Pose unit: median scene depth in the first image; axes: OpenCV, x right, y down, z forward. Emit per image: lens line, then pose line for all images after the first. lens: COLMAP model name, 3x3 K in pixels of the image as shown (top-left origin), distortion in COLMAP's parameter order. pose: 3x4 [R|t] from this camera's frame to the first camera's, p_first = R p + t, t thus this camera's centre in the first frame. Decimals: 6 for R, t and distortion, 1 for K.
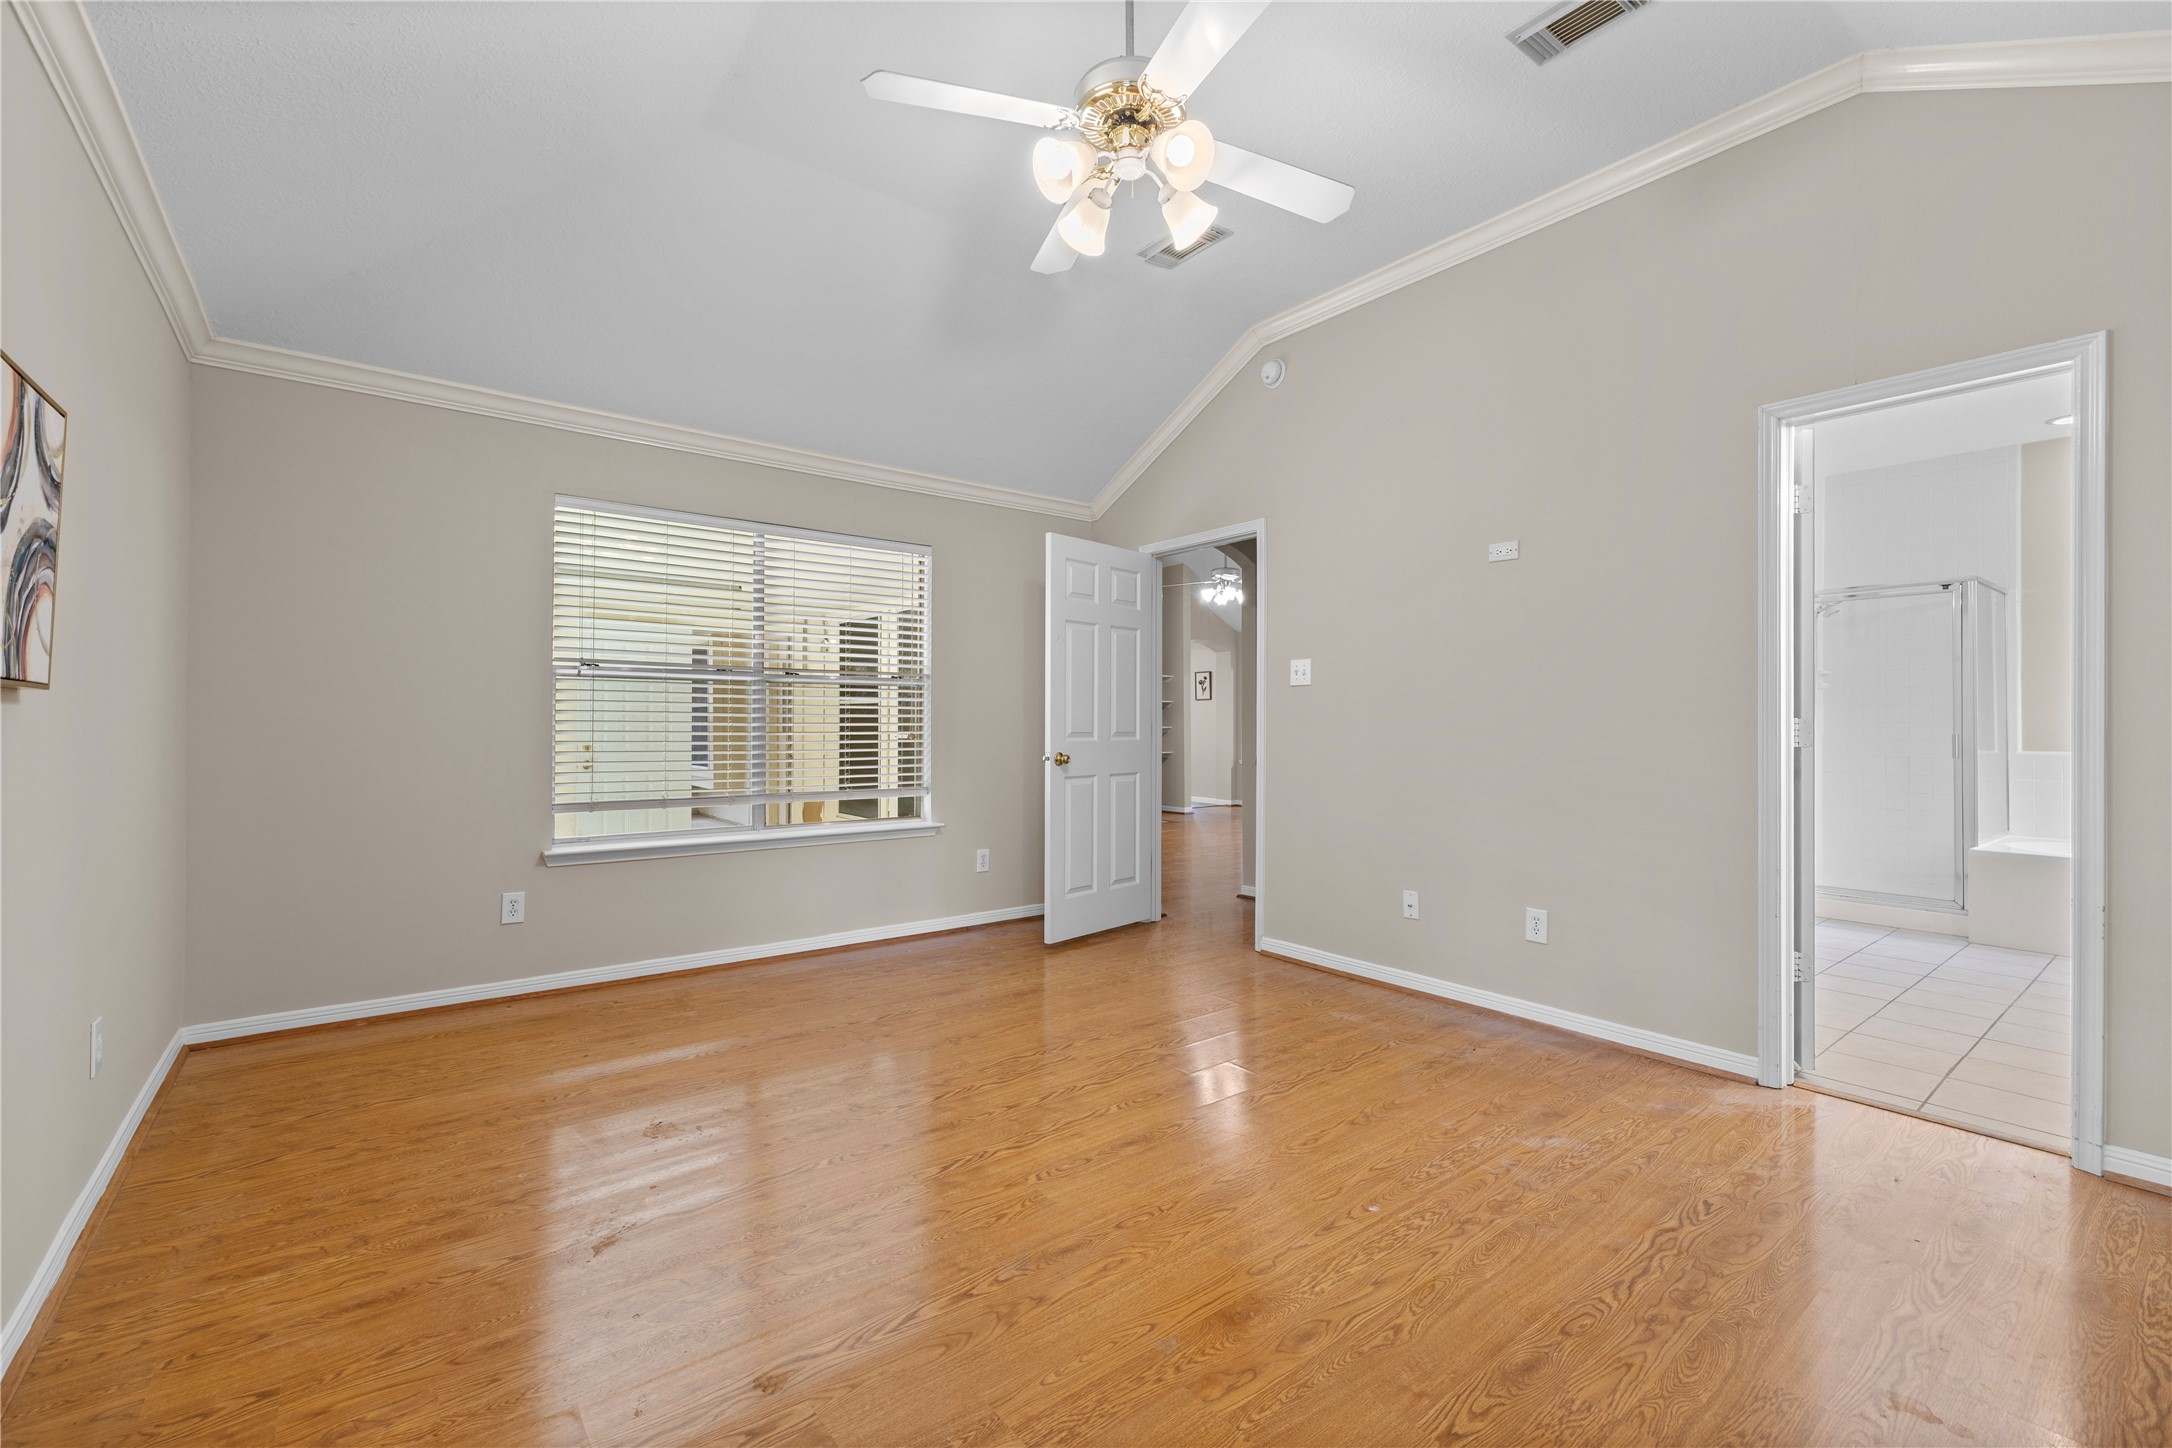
lens RADIAL K [[916.5, 0, 1080.7], [0, 916.5, 721.6], [0, 0, 1]] dist [0.000093, 0.001348]
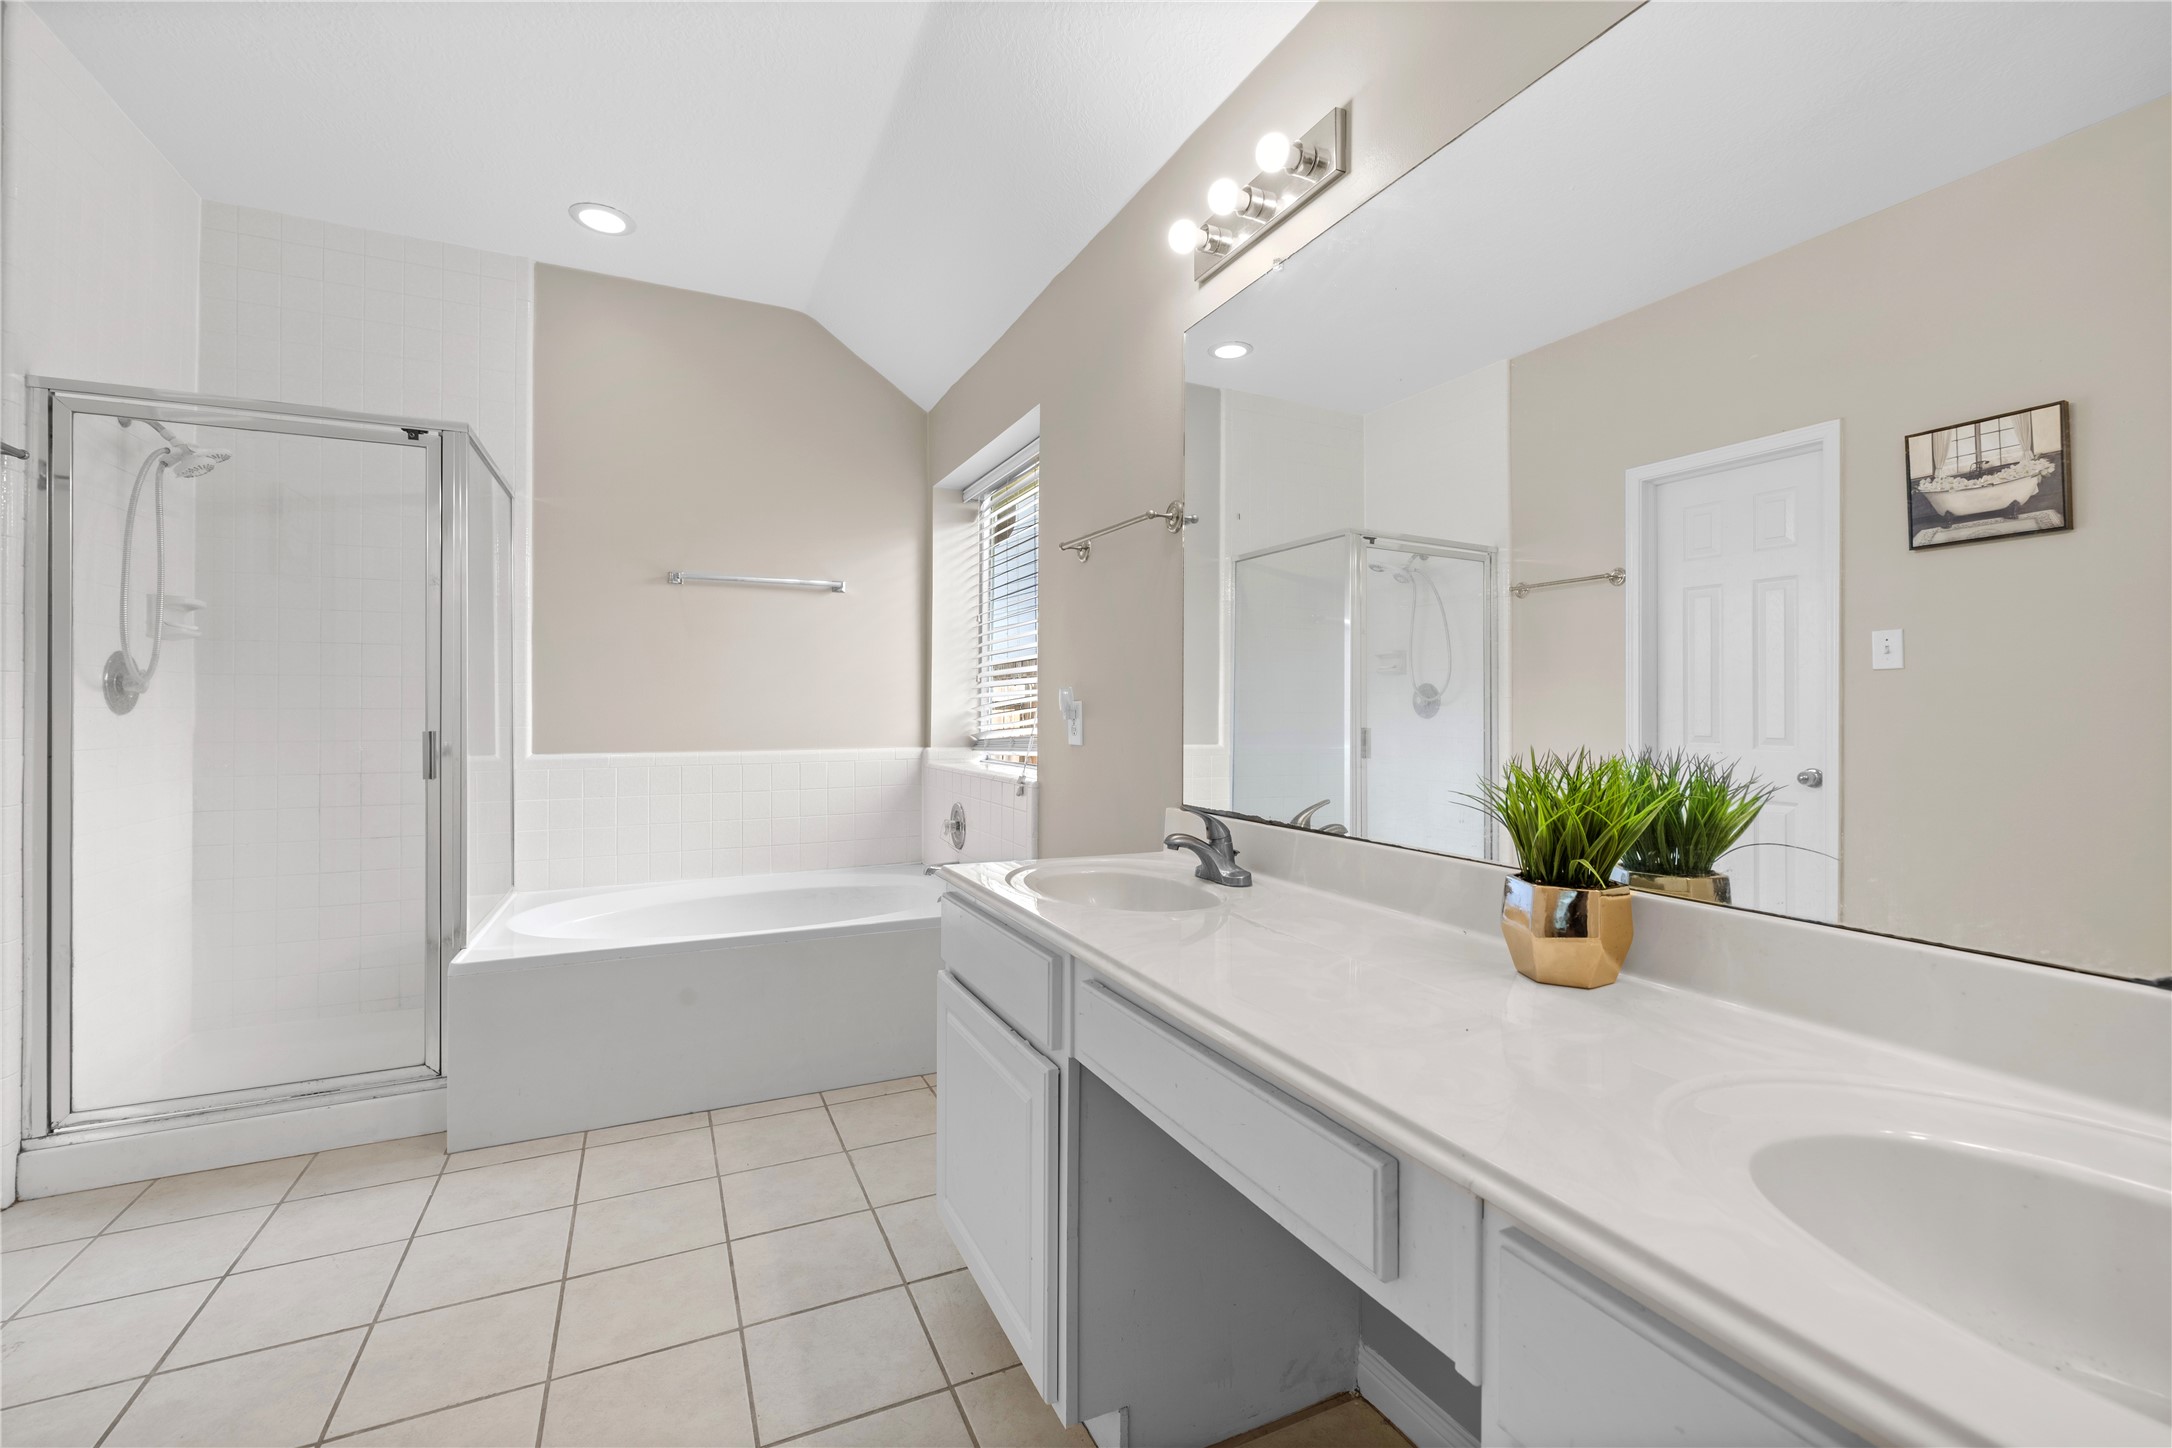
lens RADIAL K [[916.5, 0, 1085.7], [0, 916.5, 719.8], [0, 0, 1]] dist [0.000093, 0.001348]
pose [[0.218129, 0.001334, 0.975919, 0.503589], [-0.006241, 0.999981, 0.000028, 0.004986], [-0.975900, -0.006097, 0.218133, 0.501097]]
